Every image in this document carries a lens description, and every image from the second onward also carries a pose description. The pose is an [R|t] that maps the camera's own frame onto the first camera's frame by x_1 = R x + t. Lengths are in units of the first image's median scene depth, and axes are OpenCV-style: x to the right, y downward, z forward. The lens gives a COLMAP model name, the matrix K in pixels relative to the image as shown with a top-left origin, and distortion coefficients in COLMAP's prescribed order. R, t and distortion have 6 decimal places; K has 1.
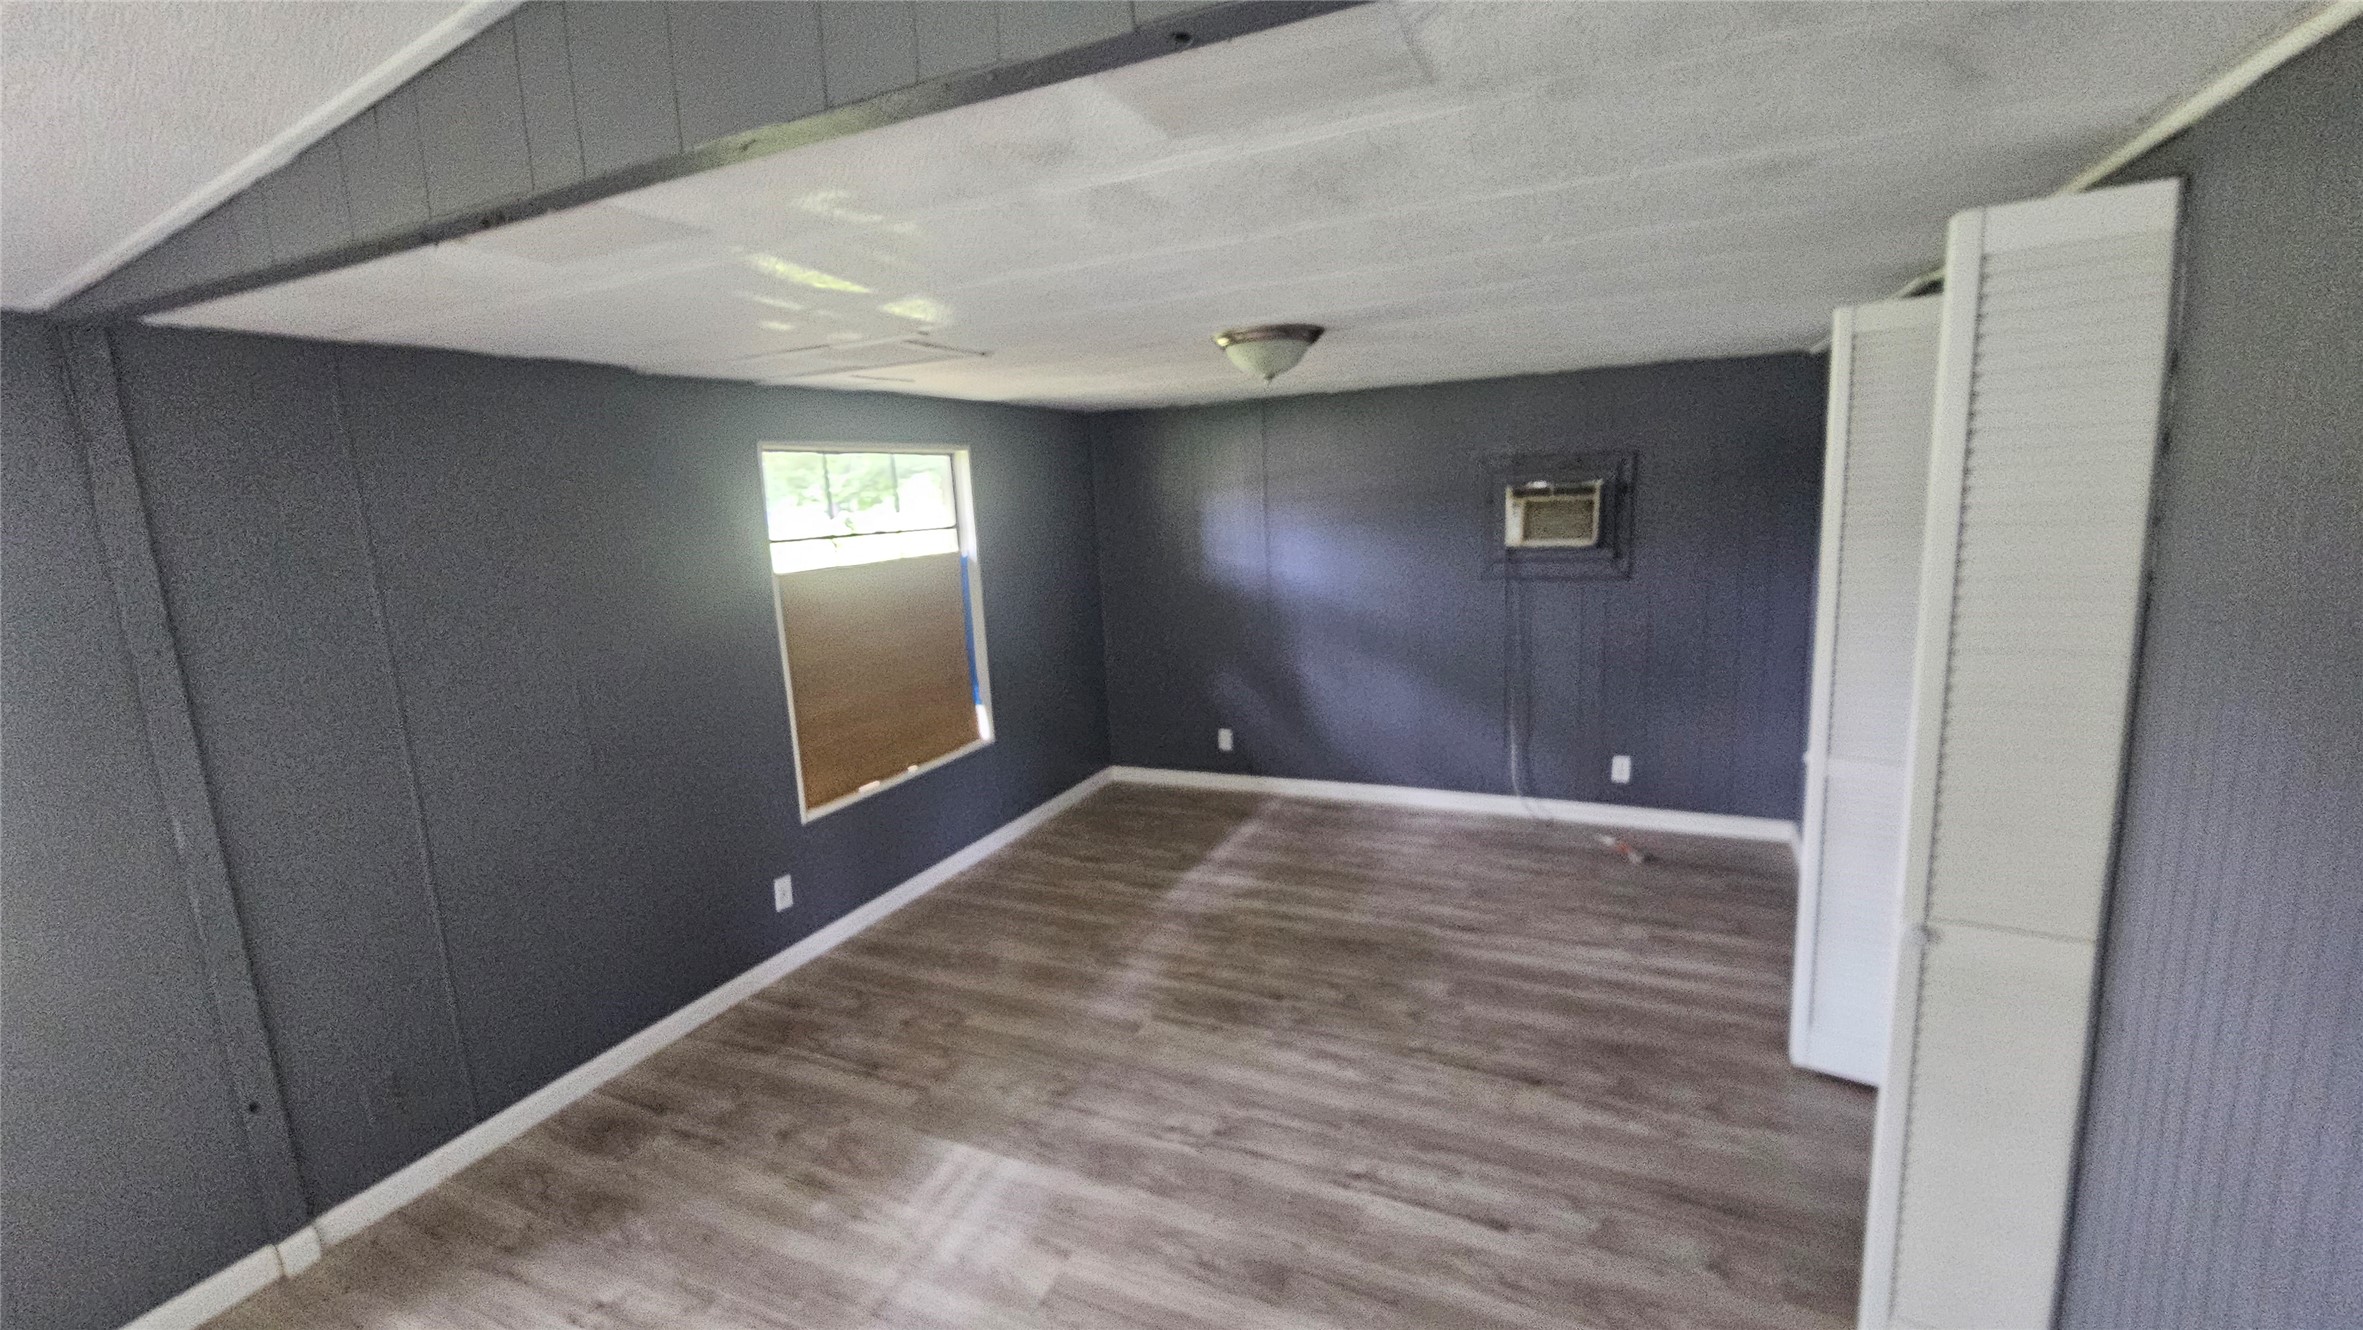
lens RADIAL K [[981.9, 0, 1172.5], [0, 981.9, 674.2], [0, 0, 1]] dist [0.001113, 0.000153]
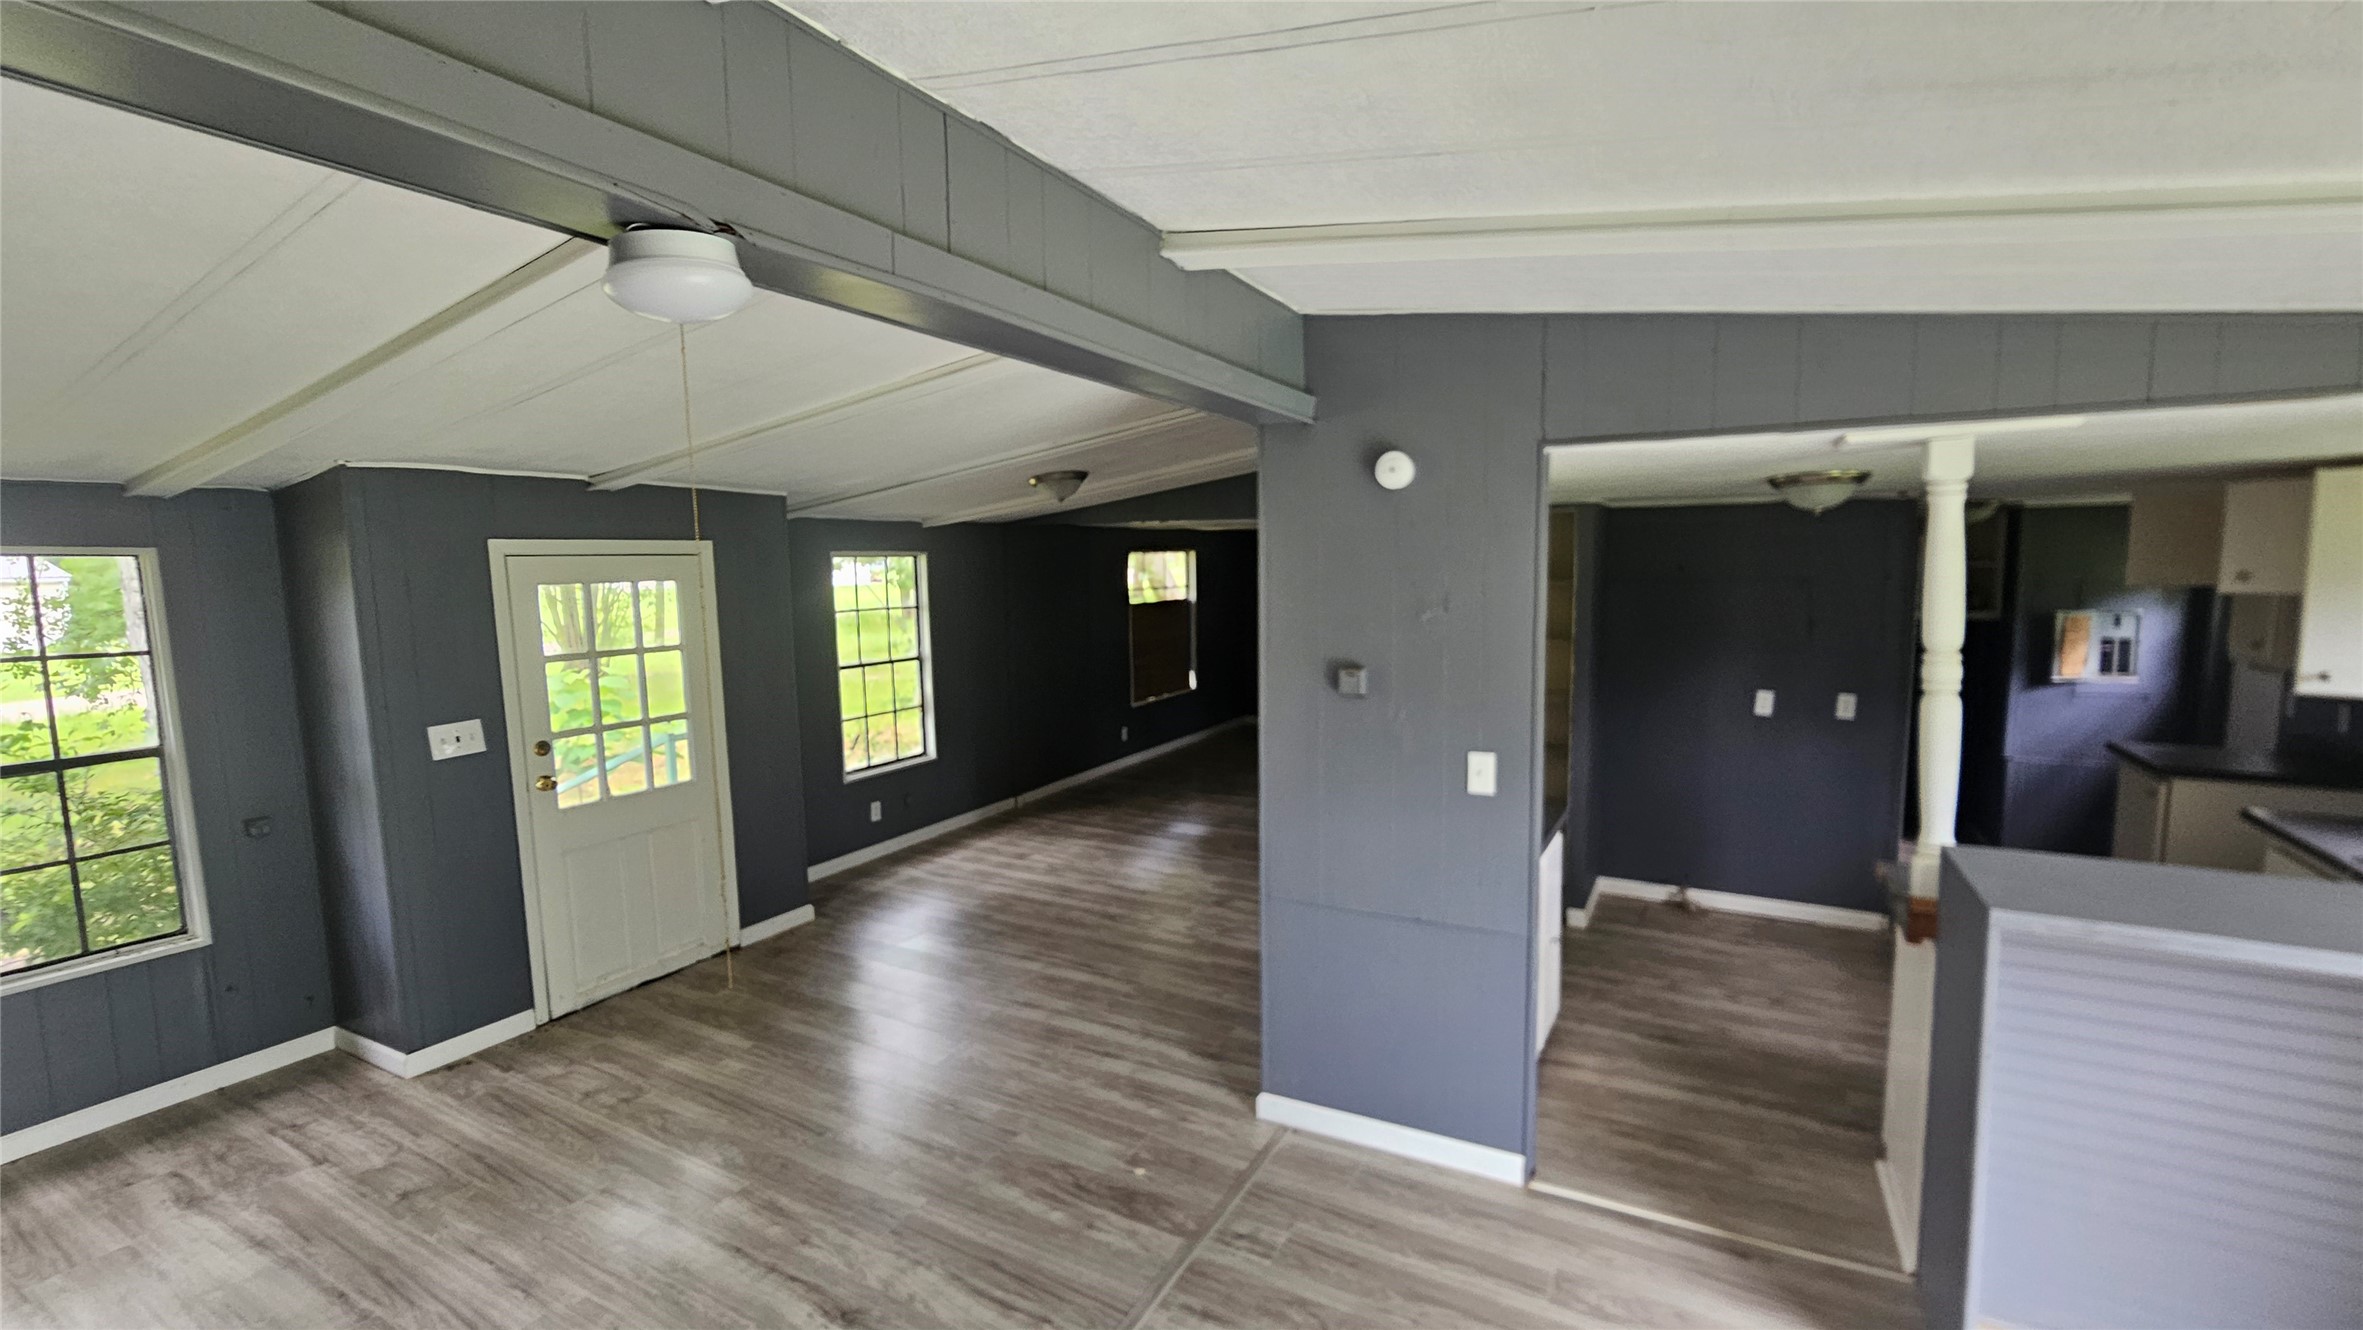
lens RADIAL K [[981.9, 0, 1172.5], [0, 981.9, 674.2], [0, 0, 1]] dist [0.001113, 0.000153]
pose [[0.996312, 0.046390, -0.072183, -0.088035], [-0.050738, 0.996931, -0.059616, 0.171401], [0.069196, 0.063058, 0.995608, -1.133291]]
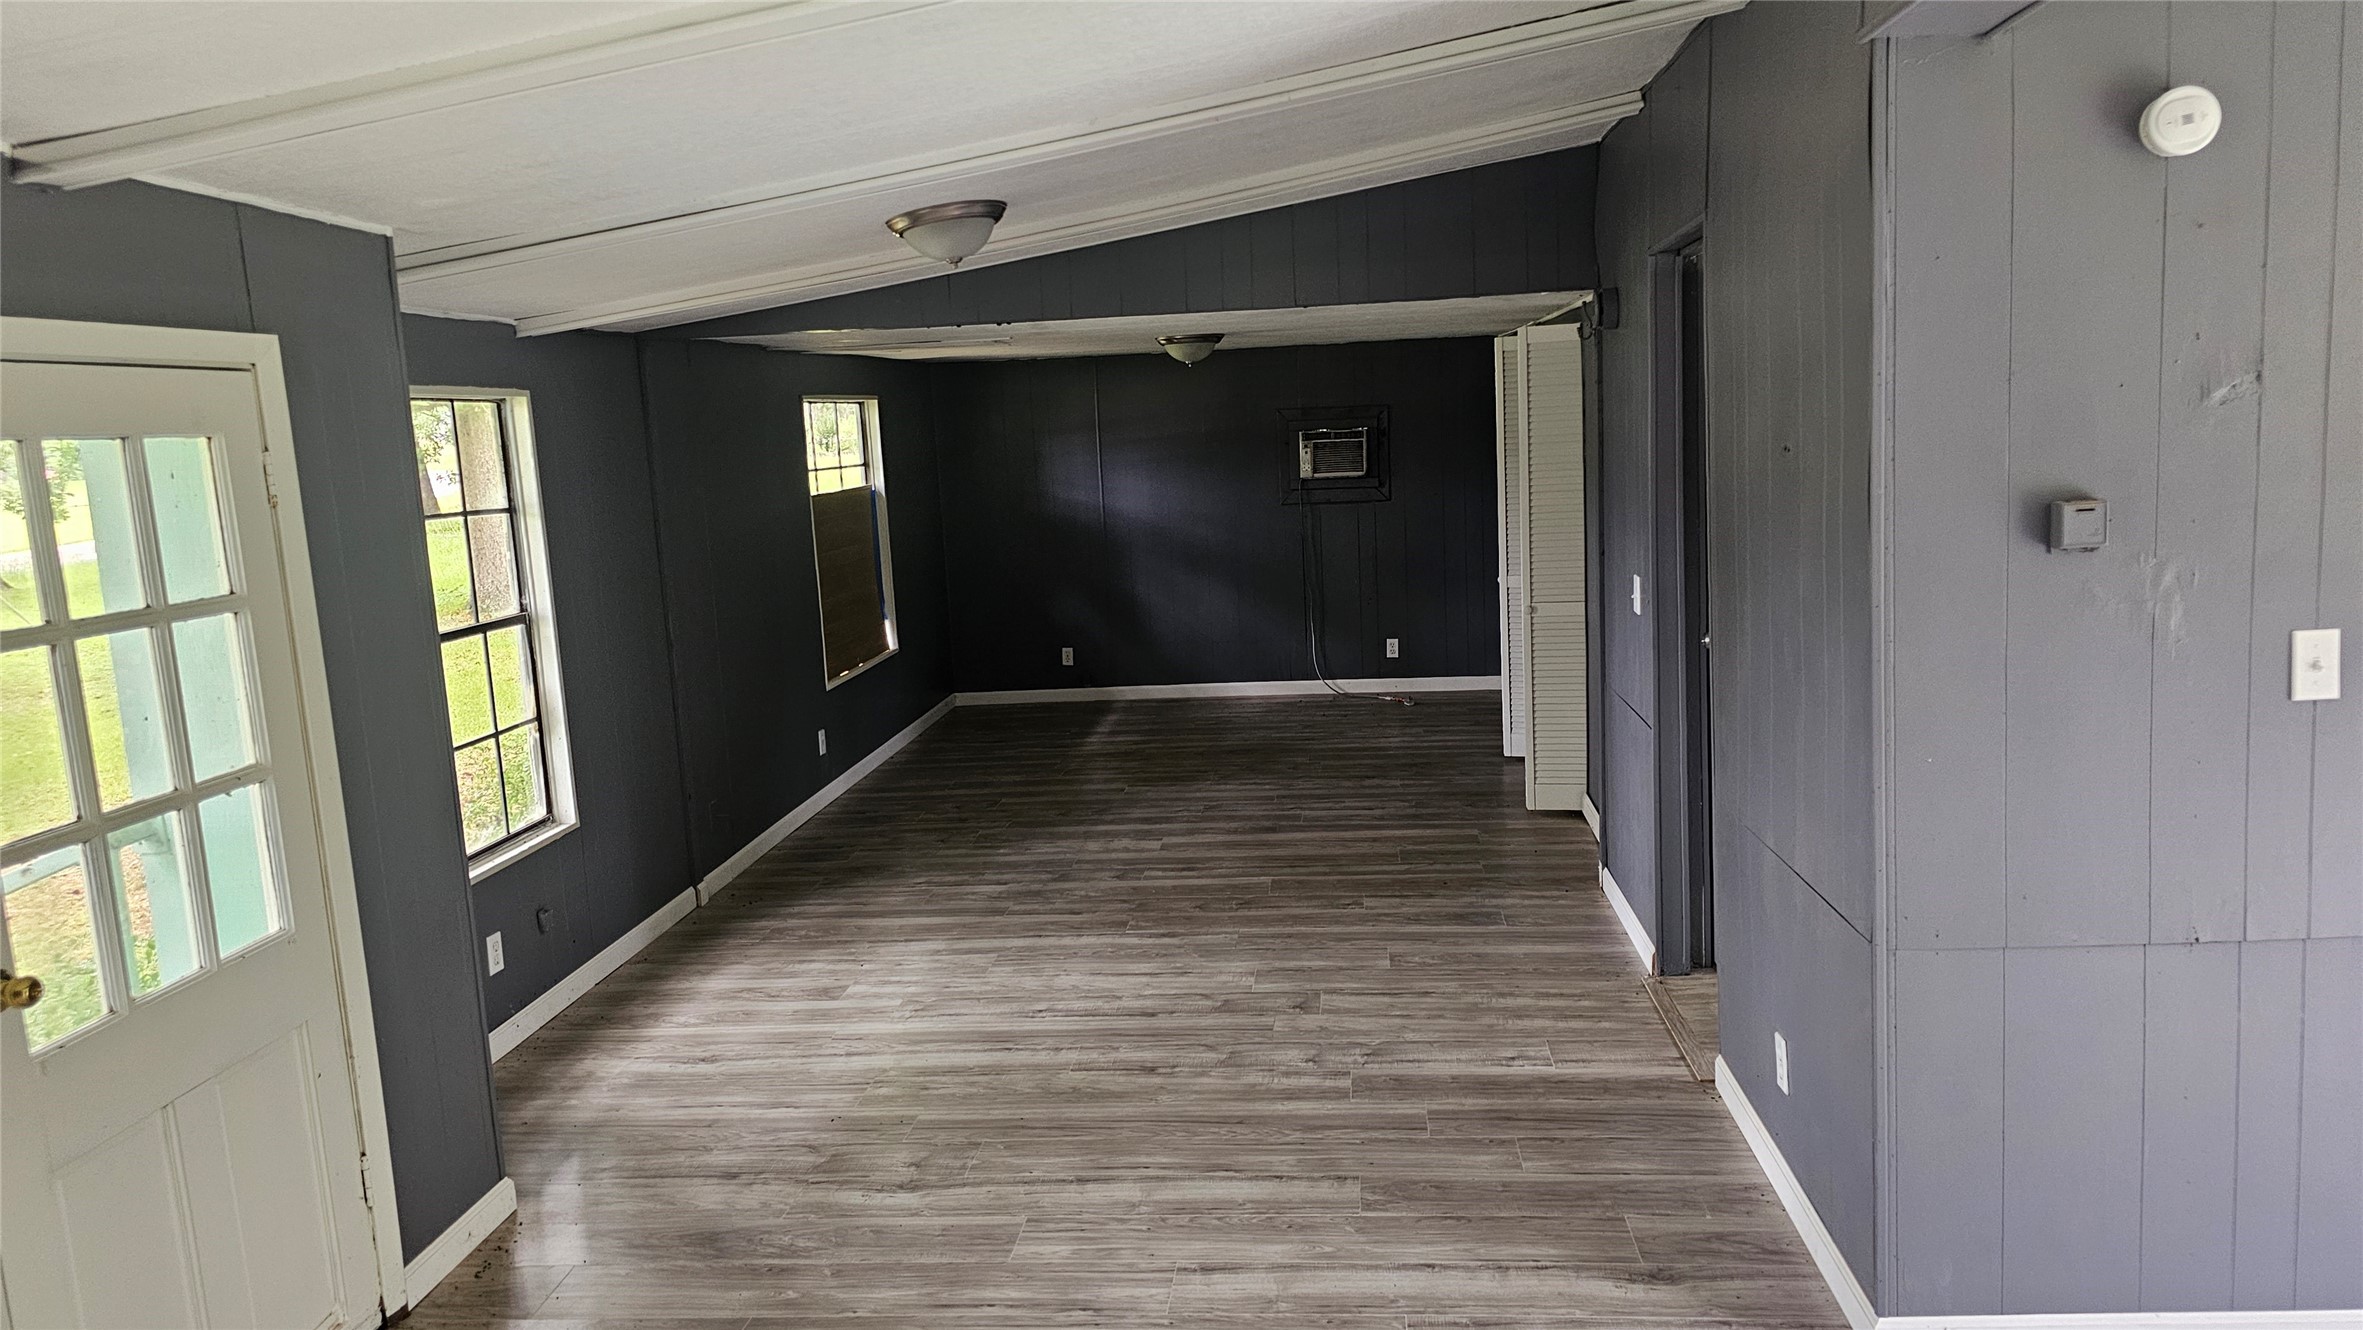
lens RADIAL K [[1601.6, 0, 1181.5], [0, 1601.6, 665.0], [0, 0, 1]] dist [0.056221, -0.050567]
pose [[0.943194, -0.046271, 0.329006, -0.511461], [0.061875, 0.997394, -0.037112, 0.182729], [-0.326431, 0.055361, 0.943598, -0.919097]]
